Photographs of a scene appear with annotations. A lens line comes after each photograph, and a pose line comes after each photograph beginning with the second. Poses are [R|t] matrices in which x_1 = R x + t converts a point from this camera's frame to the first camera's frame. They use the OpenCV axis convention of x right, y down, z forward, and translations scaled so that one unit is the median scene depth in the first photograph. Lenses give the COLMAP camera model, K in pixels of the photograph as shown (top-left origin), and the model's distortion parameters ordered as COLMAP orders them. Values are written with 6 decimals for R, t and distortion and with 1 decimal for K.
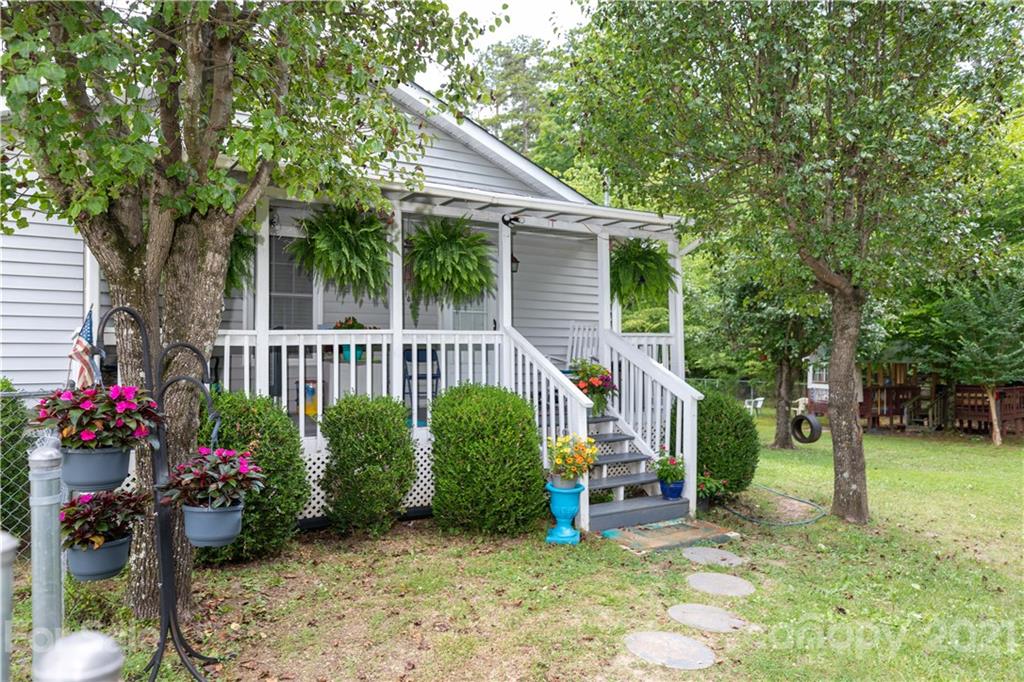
lens RADIAL K [[678.0, 0, 512.4], [0, 678.0, 344.2], [0, 0, 1]] dist [0.007750, 0.002083]
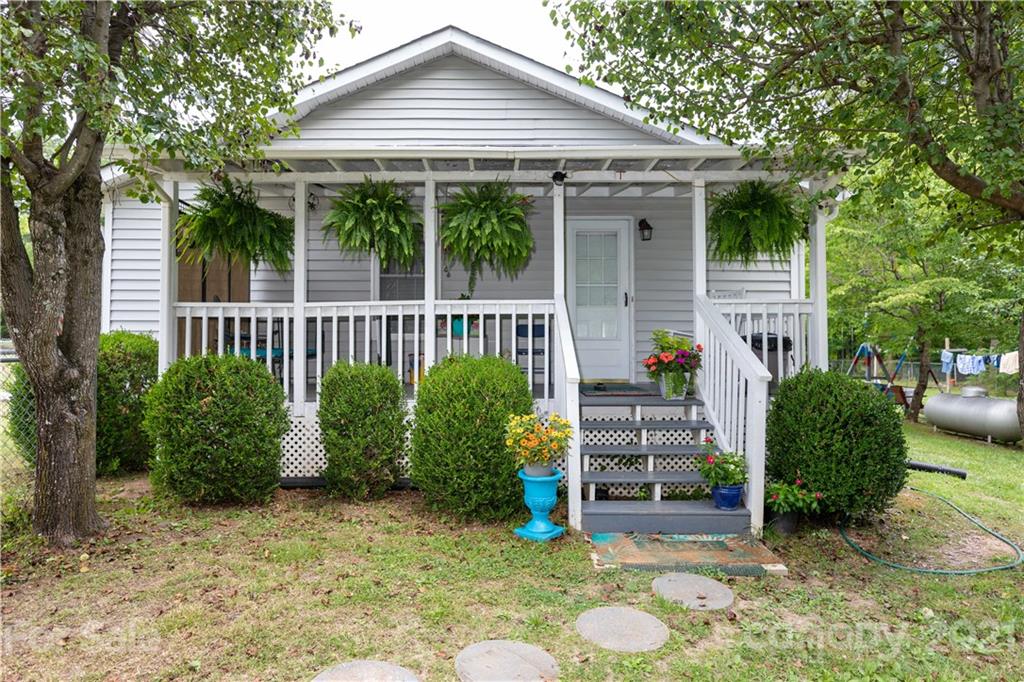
lens RADIAL K [[630.4, 0, 507.9], [0, 630.4, 340.6], [0, 0, 1]] dist [-0.005011, 0.000940]
pose [[0.848467, 0.019461, -0.528890, 0.398634], [0.005139, 0.998974, 0.045003, -0.002992], [0.529223, -0.040901, 0.847496, 0.241521]]
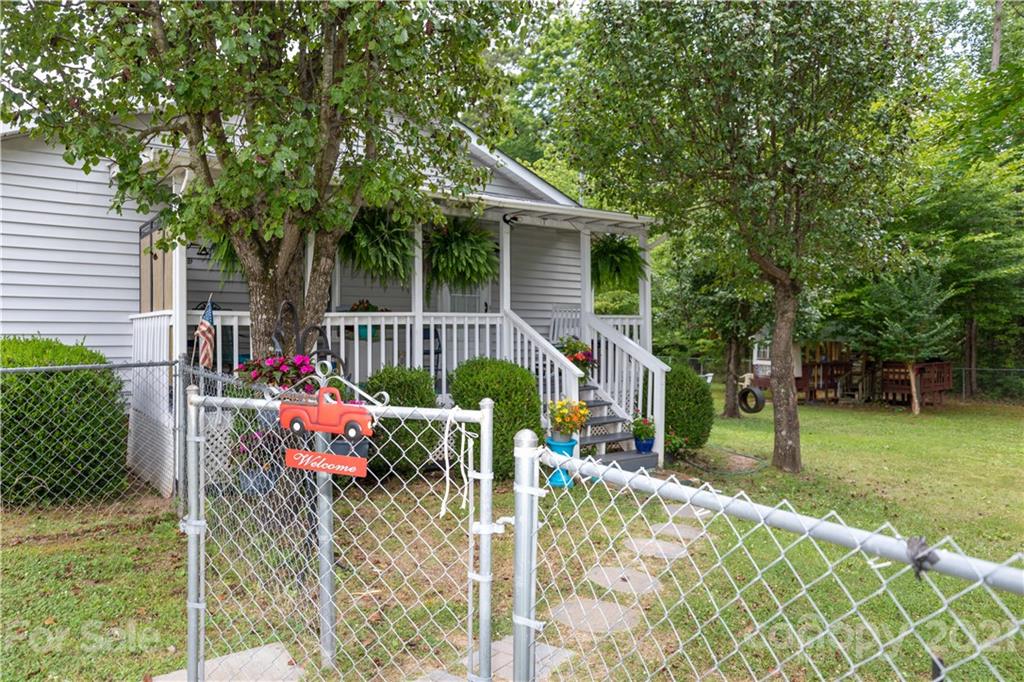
lens RADIAL K [[678.0, 0, 512.5], [0, 678.0, 335.4], [0, 0, 1]] dist [0.007750, 0.002083]
pose [[0.997541, 0.002645, 0.070040, -0.082170], [-0.004027, 0.999800, 0.019595, -0.004585], [-0.069974, -0.019829, 0.997352, -0.181485]]
